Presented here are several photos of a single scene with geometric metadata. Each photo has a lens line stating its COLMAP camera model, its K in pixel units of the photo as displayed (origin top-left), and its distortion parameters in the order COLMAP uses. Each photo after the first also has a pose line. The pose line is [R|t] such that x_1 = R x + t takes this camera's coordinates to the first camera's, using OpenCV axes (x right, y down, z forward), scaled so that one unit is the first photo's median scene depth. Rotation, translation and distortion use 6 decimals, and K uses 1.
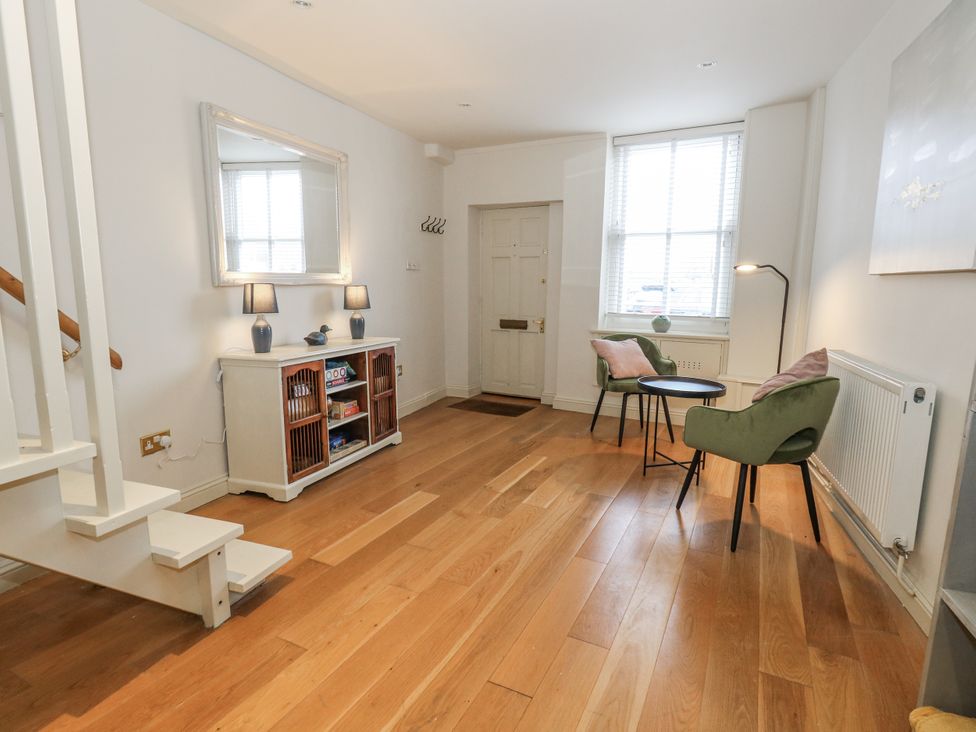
lens RADIAL K [[524.9, 0, 491.8], [0, 524.9, 360.0], [0, 0, 1]] dist [-0.000766, -0.000650]
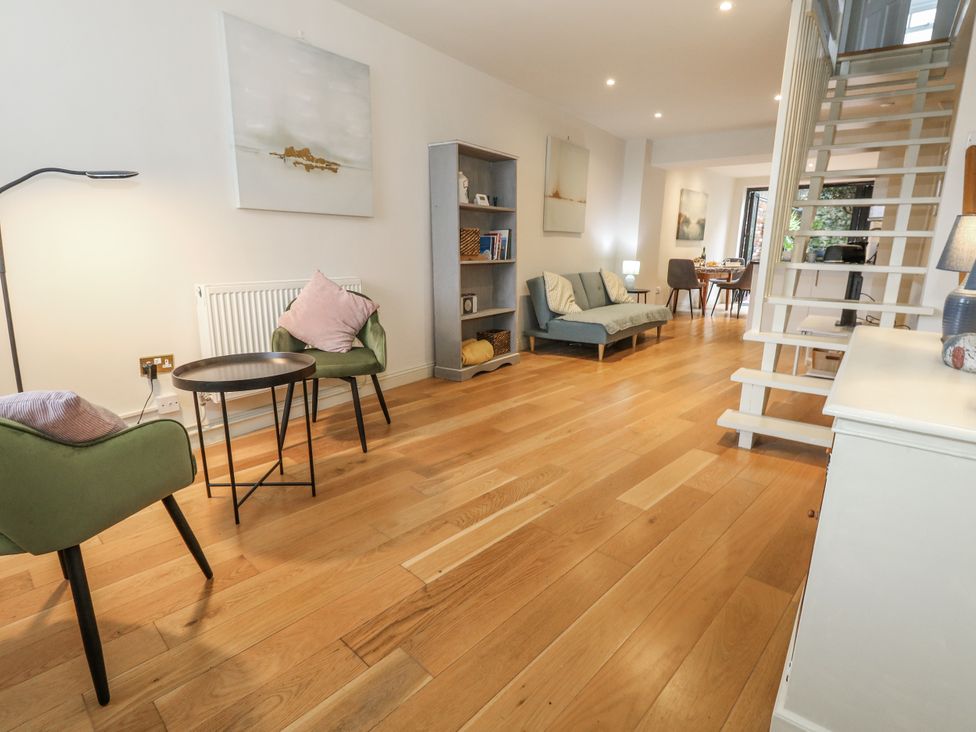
lens RADIAL K [[500.3, 0, 493.7], [0, 500.3, 361.4], [0, 0, 1]] dist [-0.000708, -0.000098]
pose [[-0.959596, -0.085451, 0.268091, -0.075411], [0.018513, 0.931534, 0.363182, -0.141864], [-0.280771, 0.353471, -0.892315, 1.160657]]
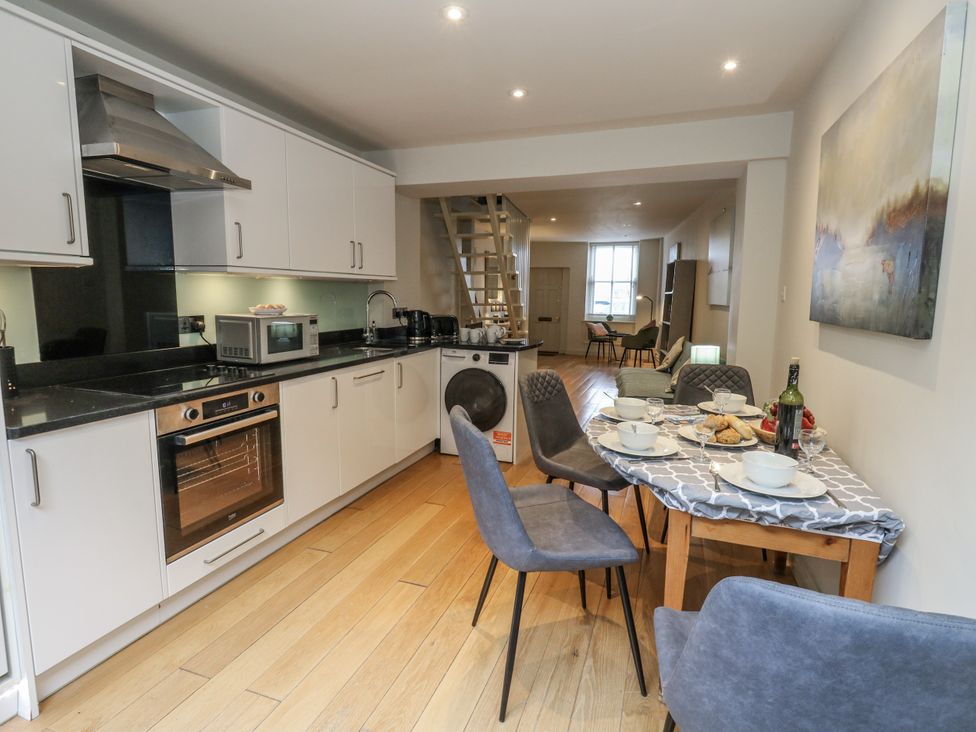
lens RADIAL K [[500.3, 0, 493.7], [0, 500.3, 361.4], [0, 0, 1]] dist [-0.000708, -0.000098]
pose [[0.991836, -0.010266, 0.127110, -0.617102], [0.012201, 0.999821, -0.014456, 0.192795], [-0.126938, 0.015889, 0.991783, -1.499487]]
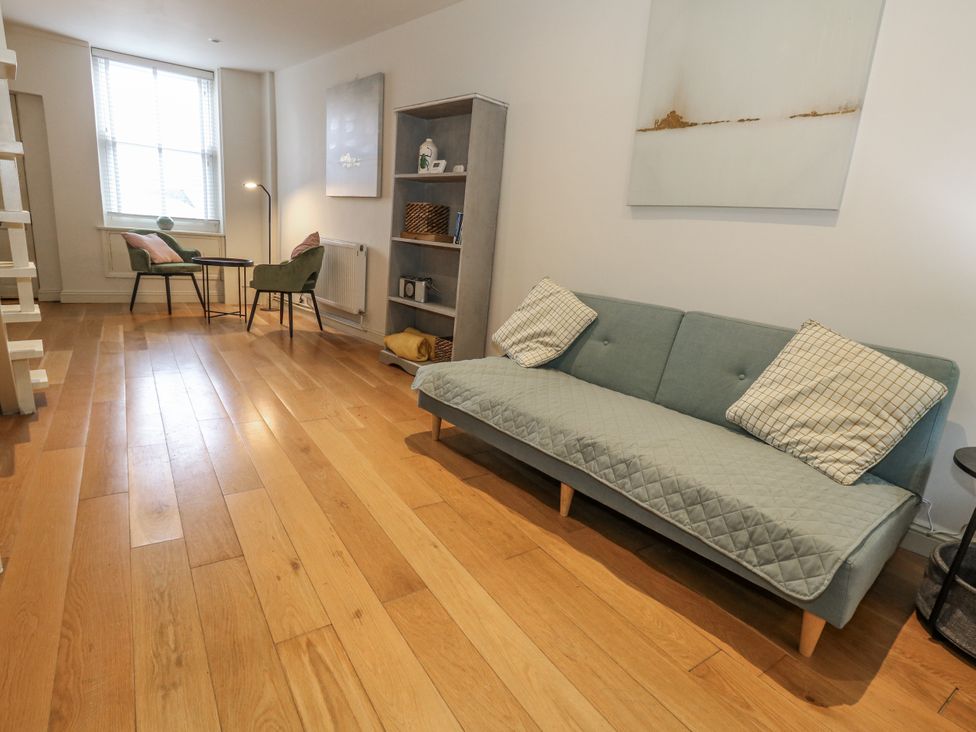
lens RADIAL K [[524.9, 0, 491.8], [0, 524.9, 360.0], [0, 0, 1]] dist [-0.000766, -0.000650]
pose [[0.476391, -0.177766, 0.861075, -0.503810], [0.052084, 0.983334, 0.174190, 0.084170], [-0.877690, -0.038134, 0.477710, -0.333439]]
